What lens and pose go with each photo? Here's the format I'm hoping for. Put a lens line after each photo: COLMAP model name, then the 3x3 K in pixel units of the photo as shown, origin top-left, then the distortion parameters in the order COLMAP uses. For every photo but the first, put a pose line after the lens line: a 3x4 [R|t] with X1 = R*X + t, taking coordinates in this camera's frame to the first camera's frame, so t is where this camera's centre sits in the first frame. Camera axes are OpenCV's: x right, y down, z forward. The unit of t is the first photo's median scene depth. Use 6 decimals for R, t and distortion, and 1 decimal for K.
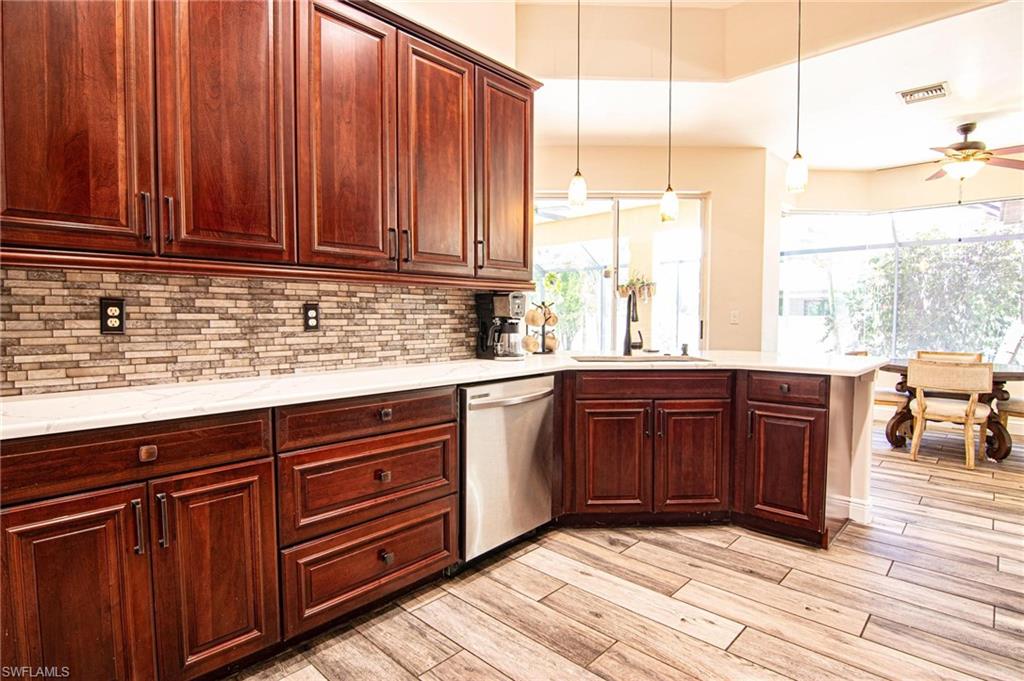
lens RADIAL K [[519.4, 0, 512.2], [0, 519.4, 343.5], [0, 0, 1]] dist [-0.001460, -0.012550]
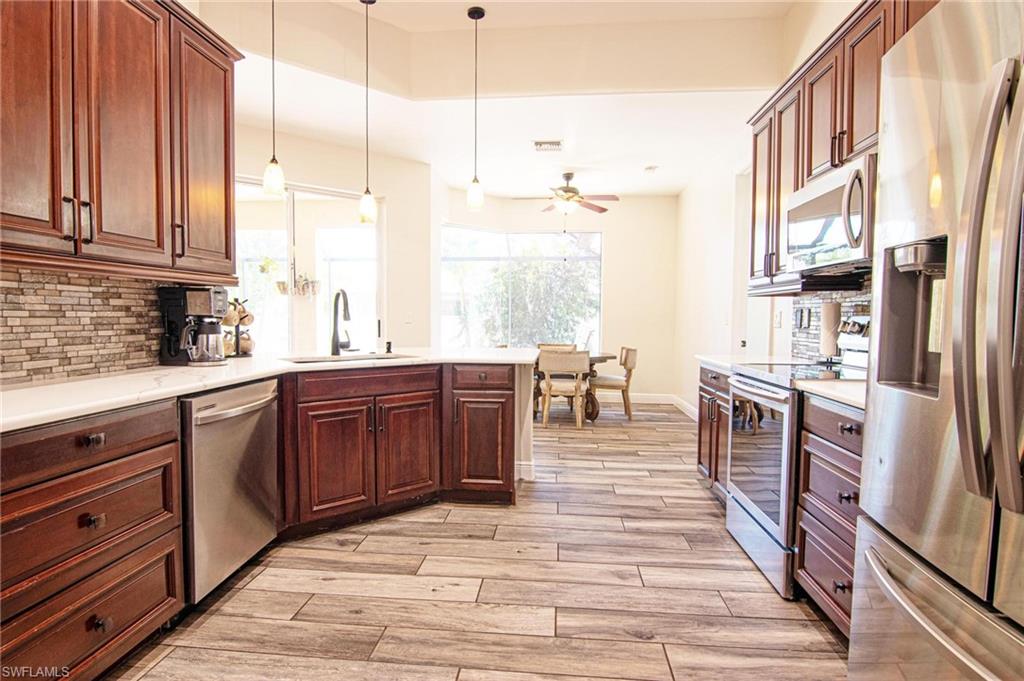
lens RADIAL K [[530.9, 0, 509.2], [0, 530.9, 343.4], [0, 0, 1]] dist [-0.000229, -0.014367]
pose [[0.790513, -0.025347, 0.611921, -0.168556], [0.024685, 0.999650, 0.009517, -0.000814], [-0.611948, 0.007582, 0.790862, -0.000291]]
